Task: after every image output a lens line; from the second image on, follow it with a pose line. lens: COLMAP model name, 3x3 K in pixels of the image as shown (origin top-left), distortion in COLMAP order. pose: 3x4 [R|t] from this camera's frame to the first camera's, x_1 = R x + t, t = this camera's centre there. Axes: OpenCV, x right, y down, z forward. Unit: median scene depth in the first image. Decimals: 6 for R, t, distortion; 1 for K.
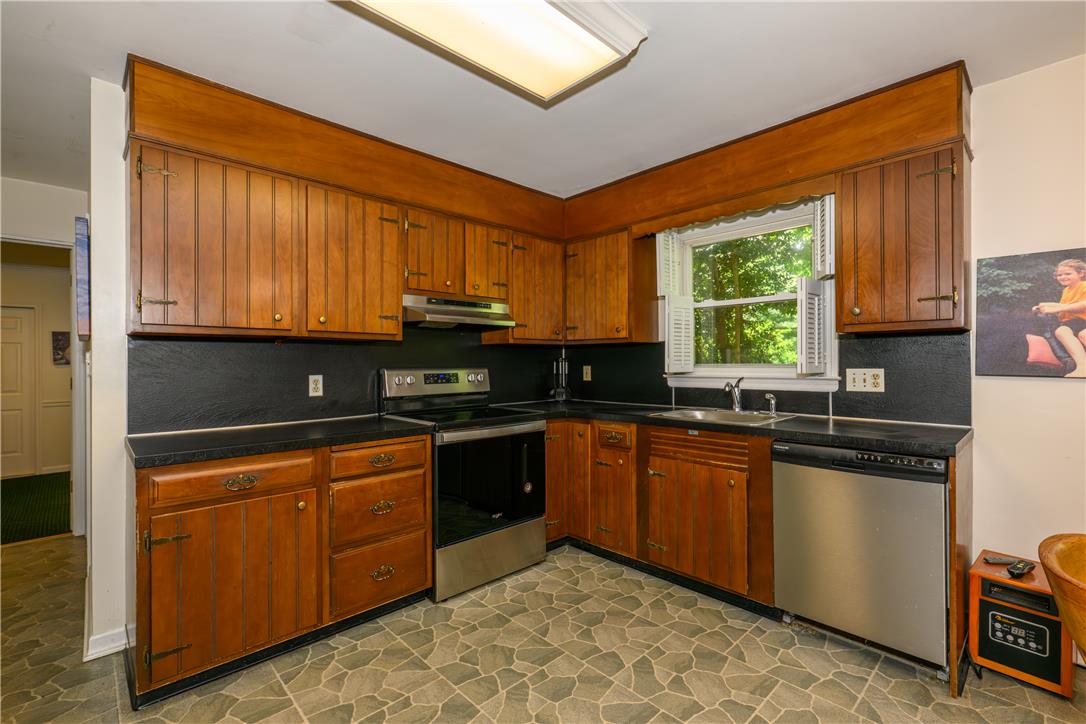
lens RADIAL K [[486.3, 0, 543.5], [0, 486.3, 359.7], [0, 0, 1]] dist [-0.002200, 0.000340]
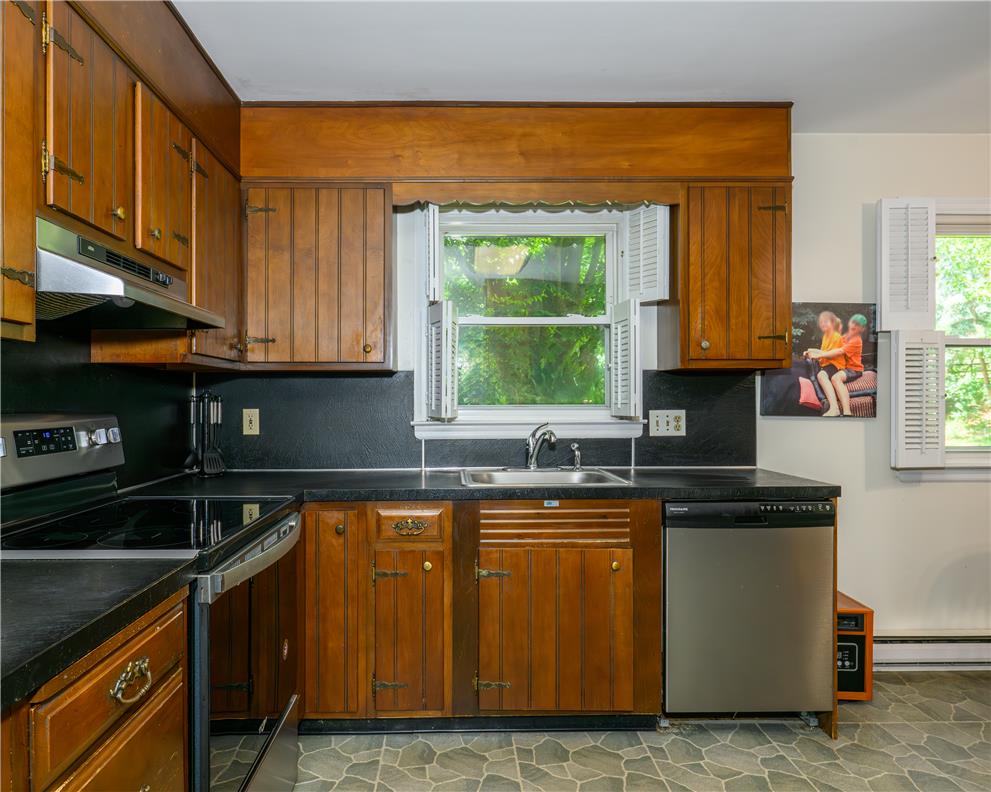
lens RADIAL K [[644.9, 0, 495.4], [0, 644.9, 401.3], [0, 0, 1]] dist [-0.007426, 0.002046]
pose [[0.680763, 0.003845, 0.732494, -0.455772], [-0.004561, 0.999989, -0.001010, 0.005365], [-0.732489, -0.002653, 0.680773, 0.468318]]
